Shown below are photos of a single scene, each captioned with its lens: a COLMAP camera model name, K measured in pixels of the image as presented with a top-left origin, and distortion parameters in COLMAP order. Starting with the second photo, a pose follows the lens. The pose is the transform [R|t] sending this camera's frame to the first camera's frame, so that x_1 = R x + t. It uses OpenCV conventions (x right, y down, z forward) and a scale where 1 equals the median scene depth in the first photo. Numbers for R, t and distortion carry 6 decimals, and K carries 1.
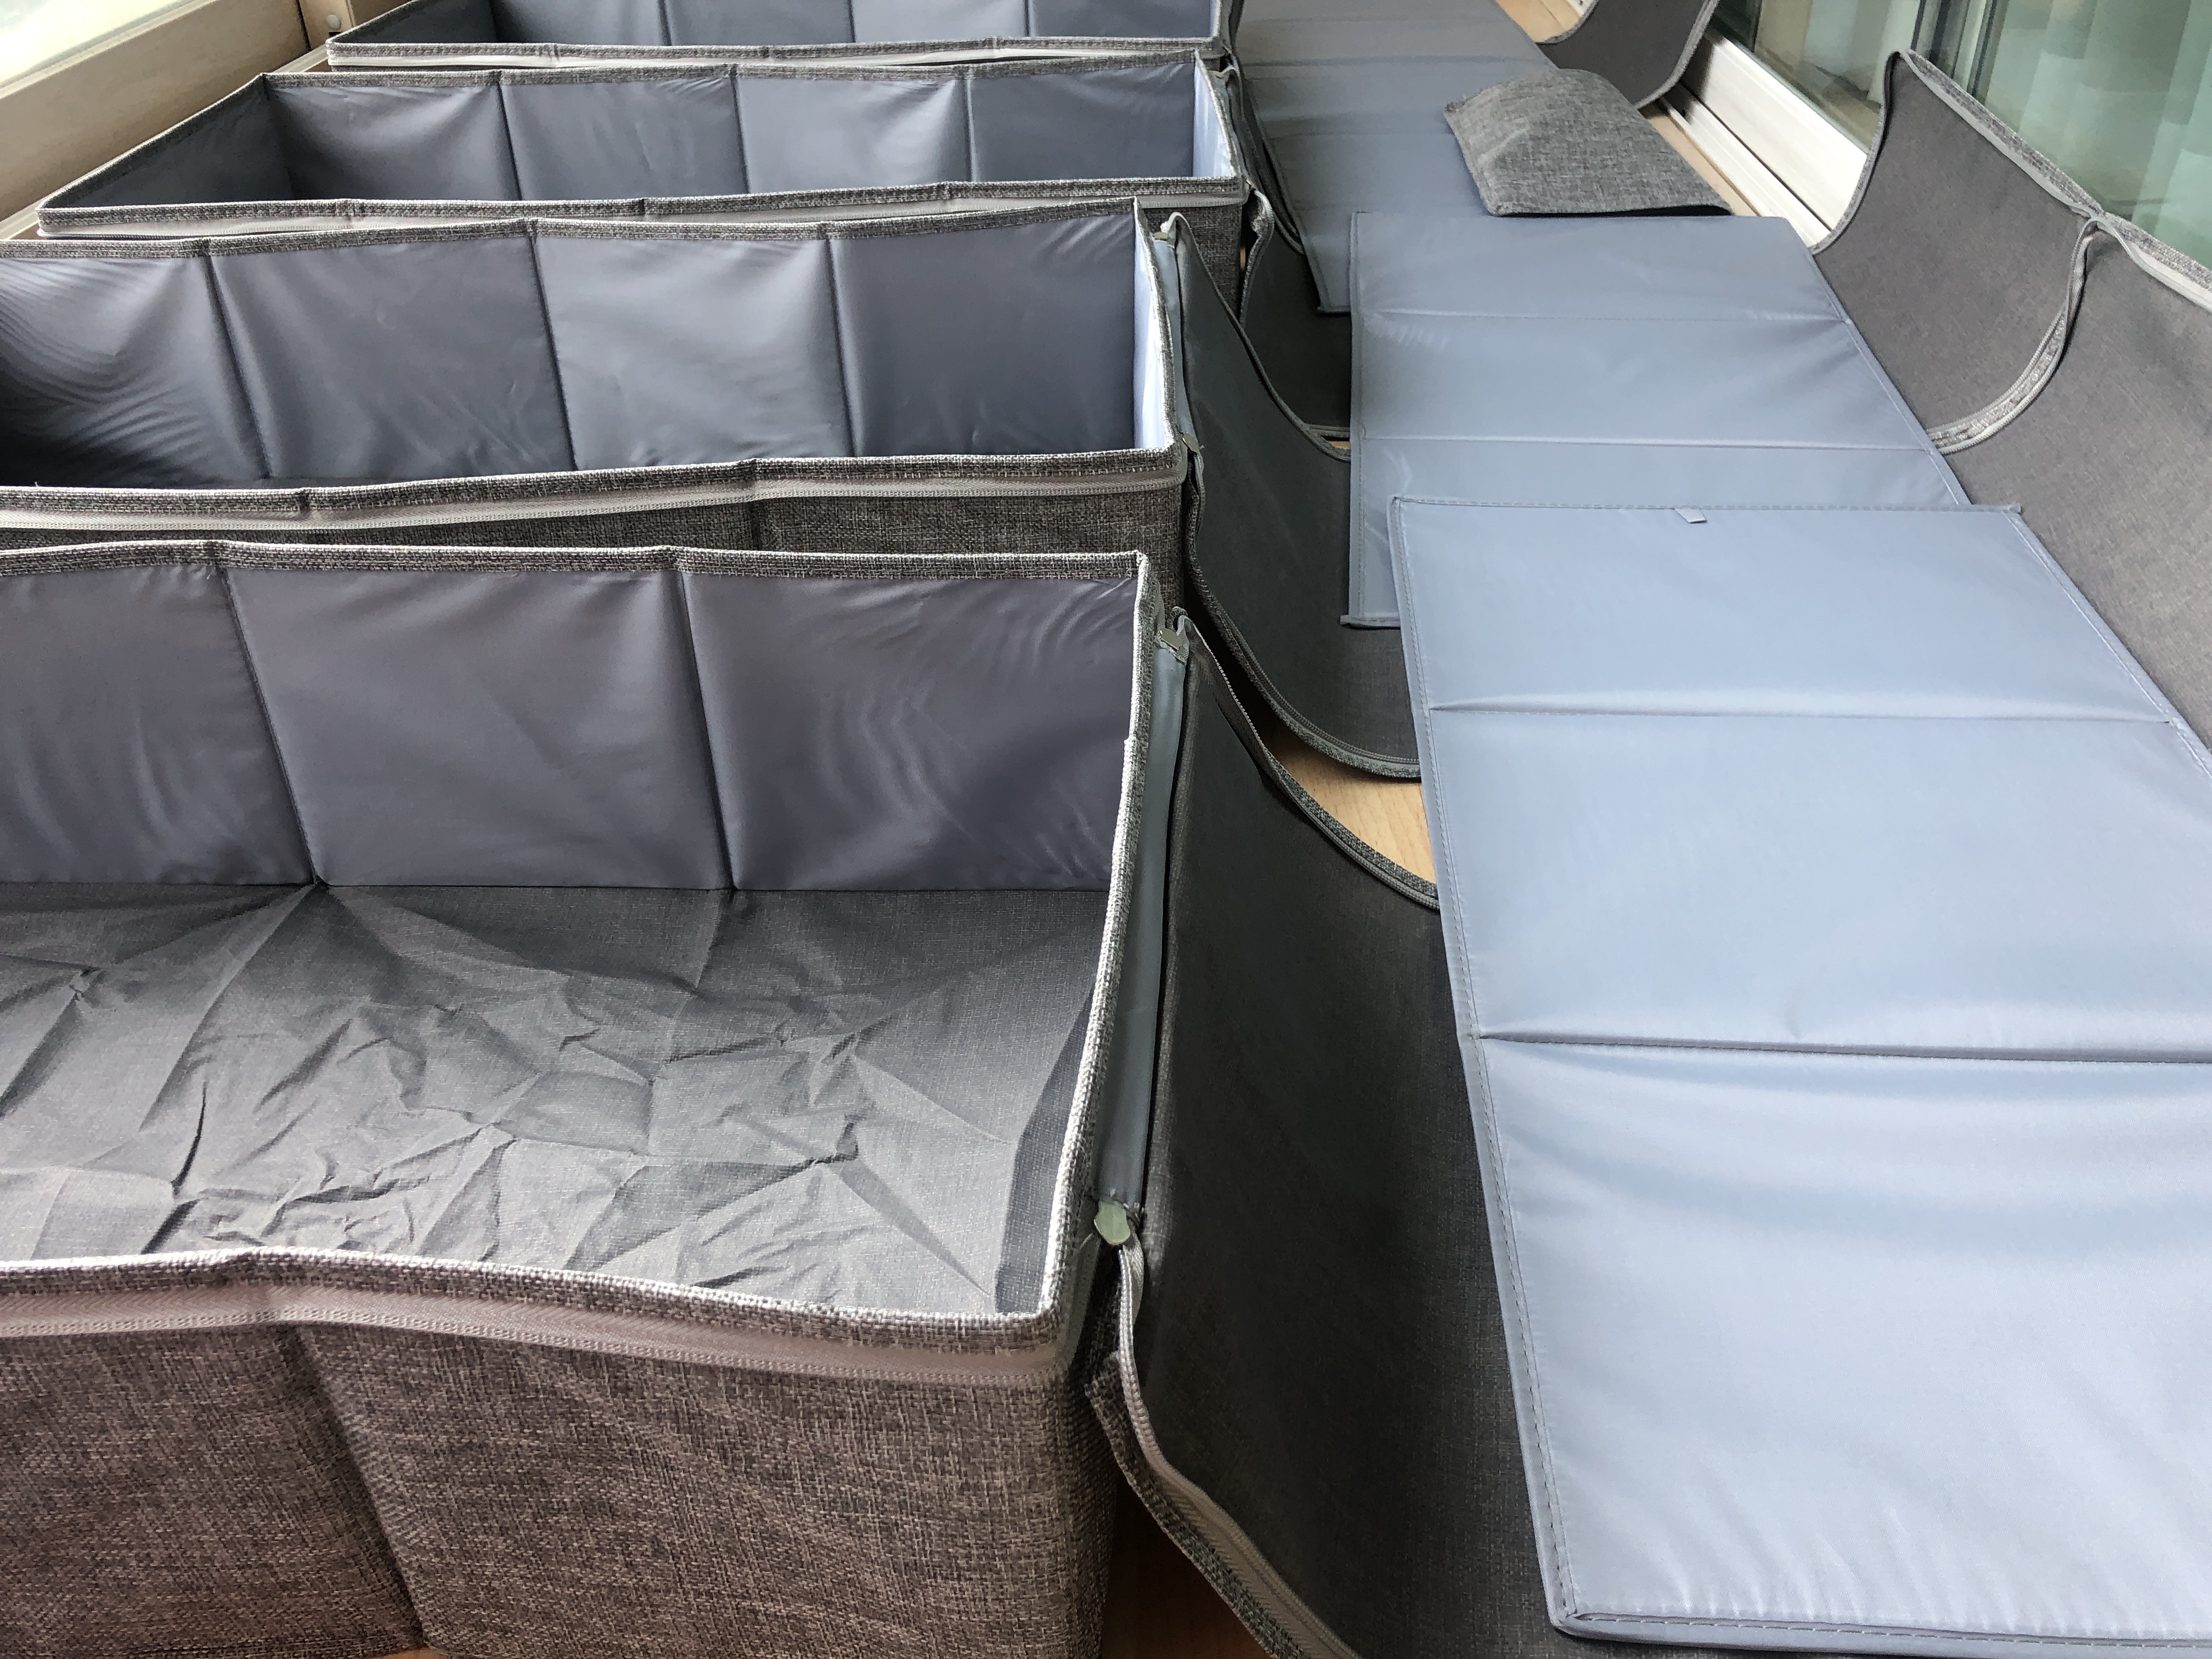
lens RADIAL K [[1849.4, 0, 1115.8], [0, 1849.4, 825.7], [0, 0, 1]] dist [0.029107, -0.031416]
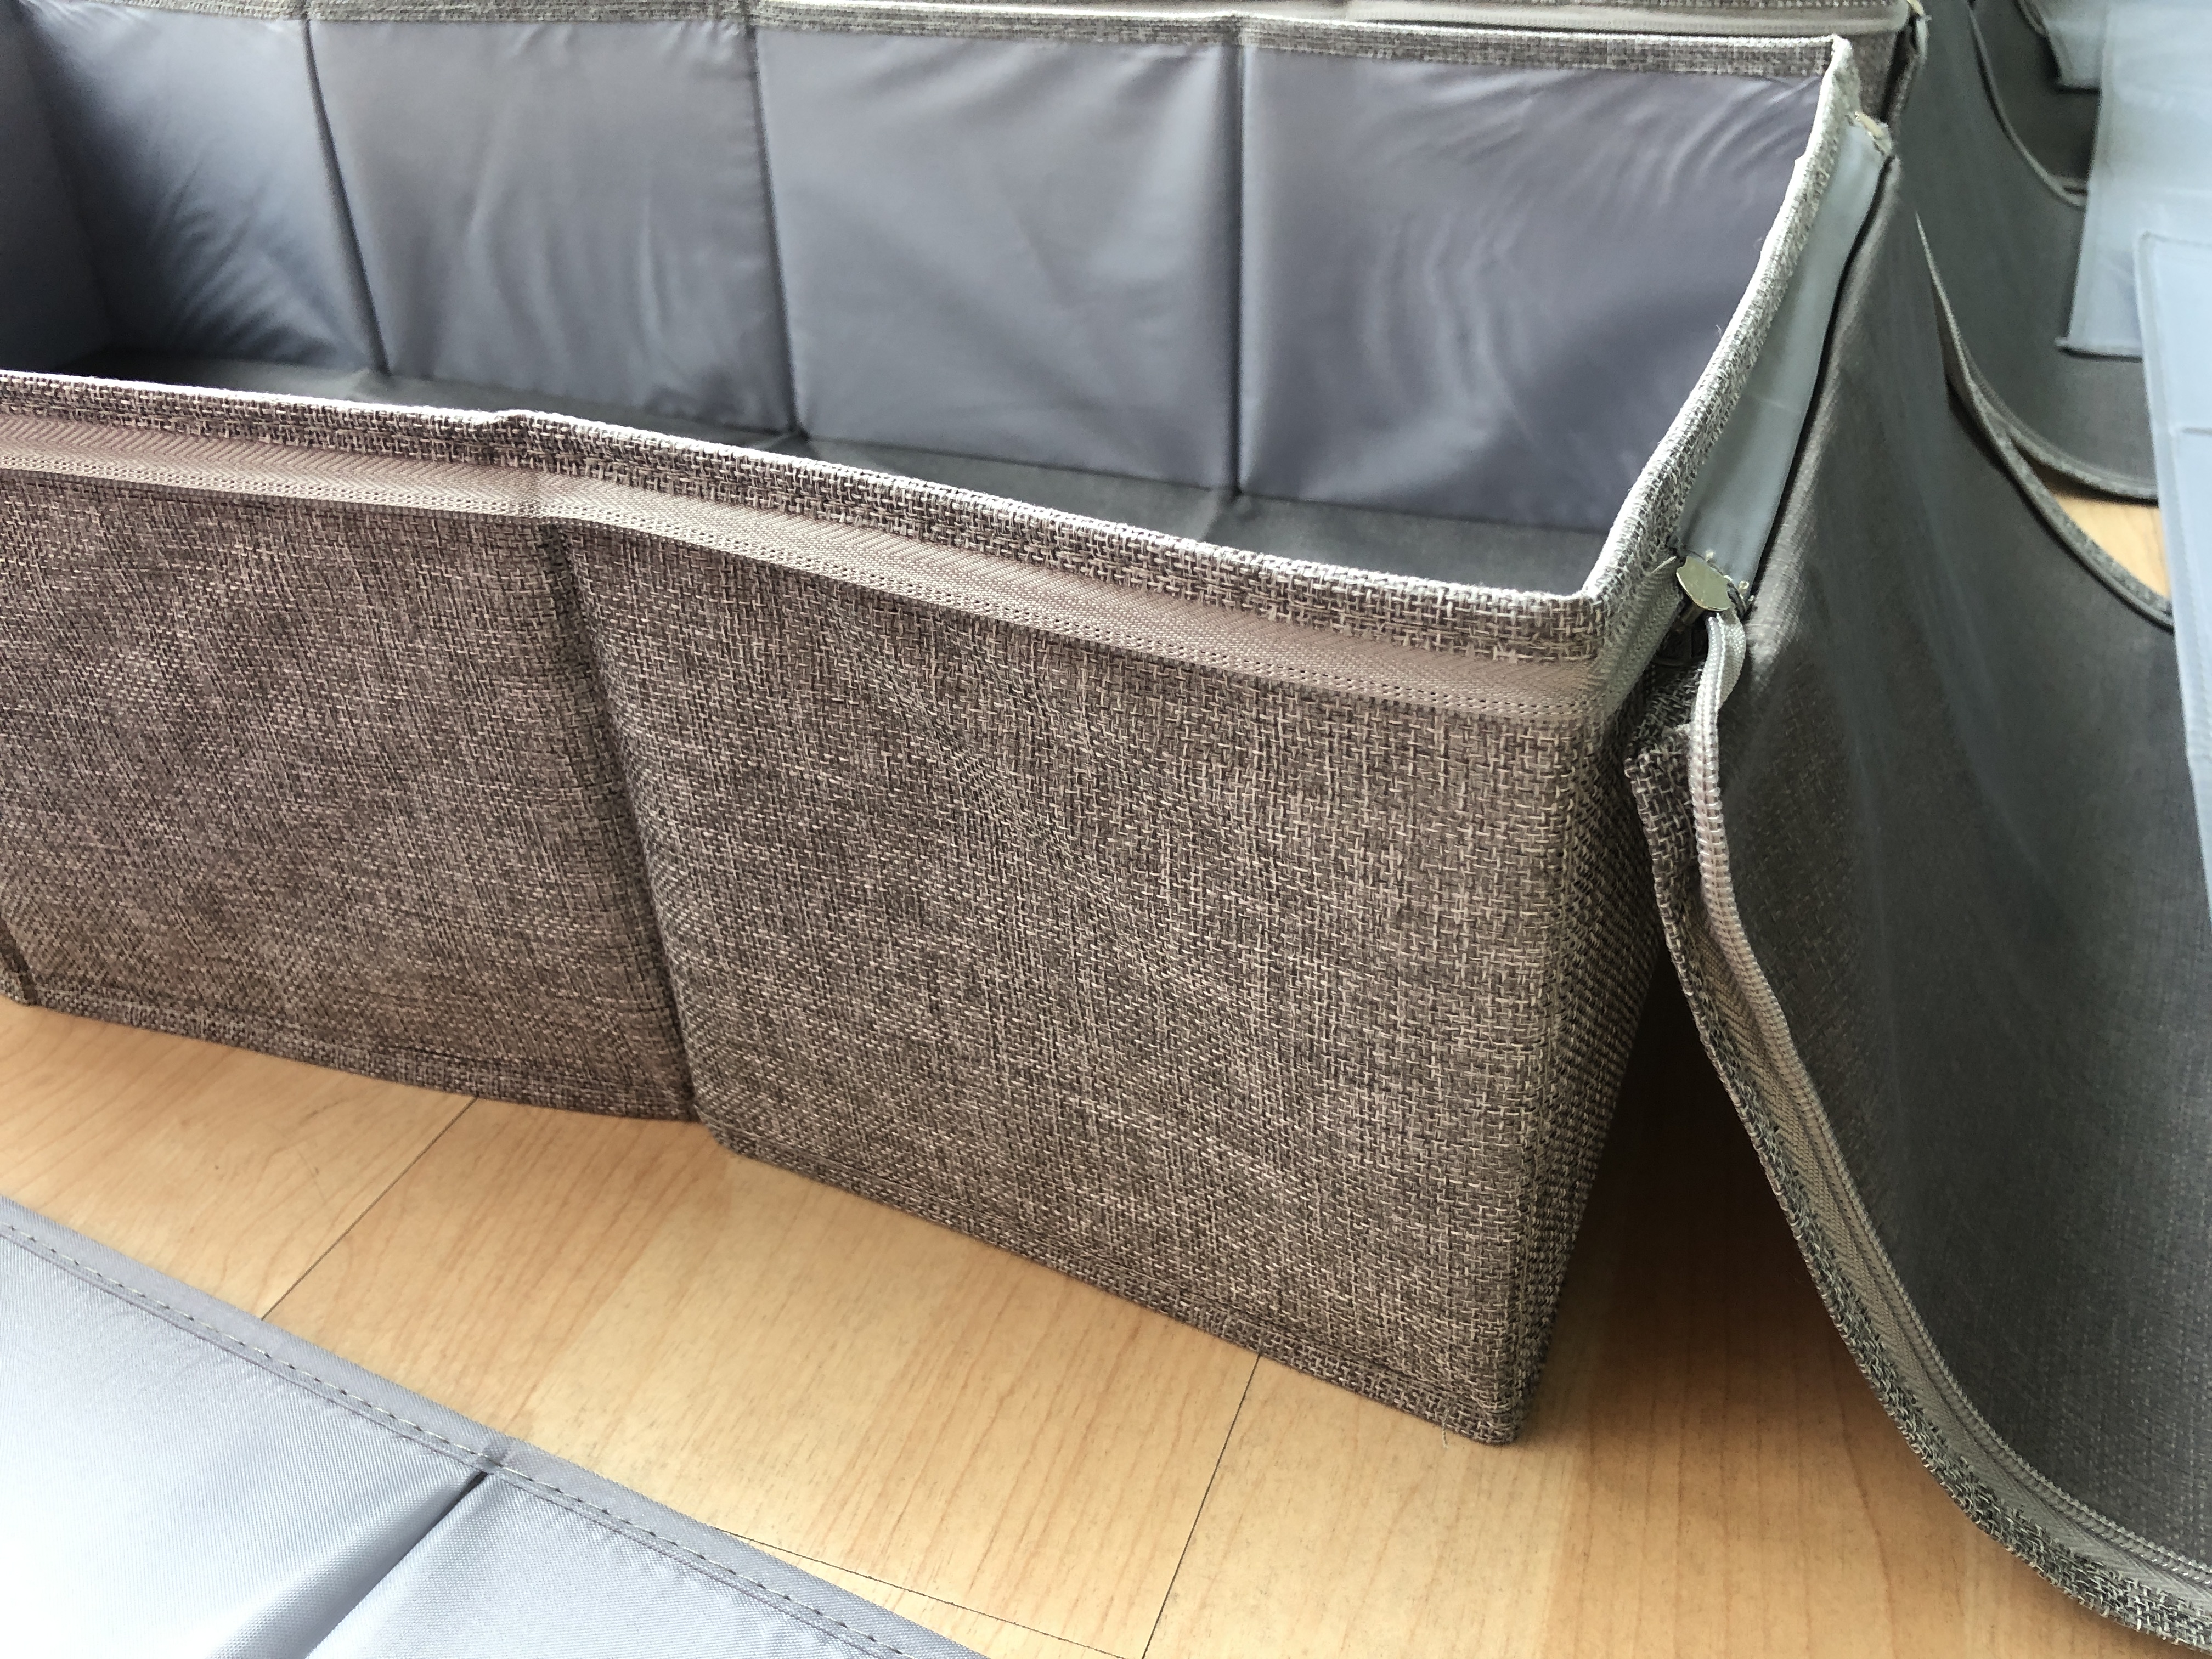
lens RADIAL K [[1849.4, 0, 1114.6], [0, 1849.4, 815.1], [0, 0, 1]] dist [0.029107, -0.031416]
pose [[0.945520, 0.170671, -0.277244, -0.002788], [-0.174172, 0.984640, 0.012144, 0.289987], [0.275058, 0.036806, 0.960723, 0.298772]]
